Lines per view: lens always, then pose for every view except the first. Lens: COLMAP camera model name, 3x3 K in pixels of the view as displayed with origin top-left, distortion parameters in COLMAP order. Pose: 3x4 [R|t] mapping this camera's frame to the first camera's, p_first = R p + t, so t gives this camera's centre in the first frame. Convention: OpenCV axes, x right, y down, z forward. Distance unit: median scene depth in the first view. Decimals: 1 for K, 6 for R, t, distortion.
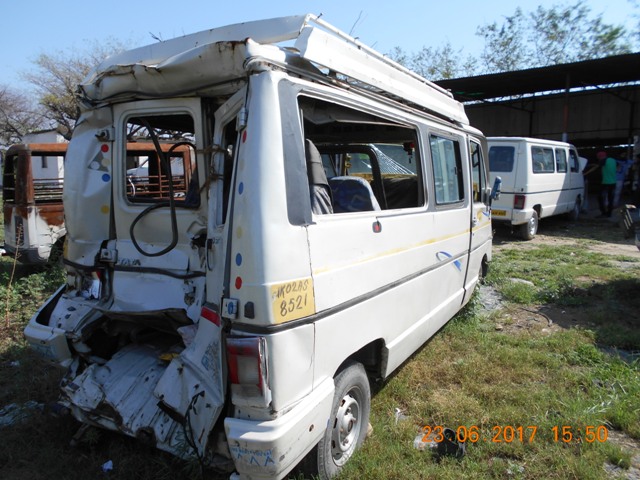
lens RADIAL K [[496.8, 0, 320.0], [0, 496.8, 240.0], [0, 0, 1]] dist [-0.000680, -0.000730]
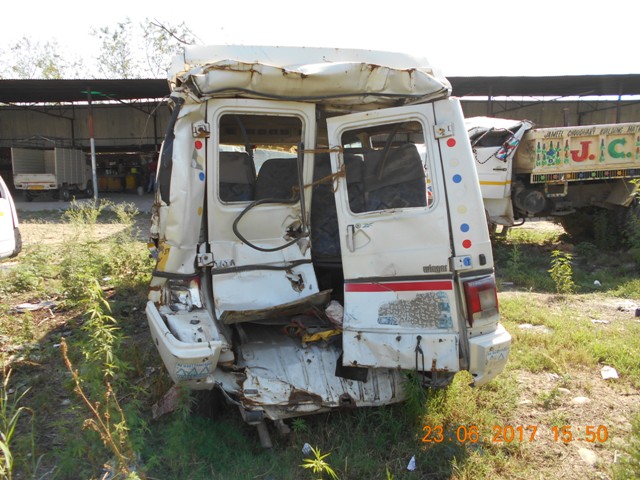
lens RADIAL K [[485.2, 0, 320.0], [0, 485.2, 240.0], [0, 0, 1]] dist [-0.032127, 0.003153]
pose [[0.684941, -0.111350, 0.720039, -0.953357], [0.107839, 0.992862, 0.050959, -0.029551], [-0.720574, 0.042744, 0.692060, 0.216964]]
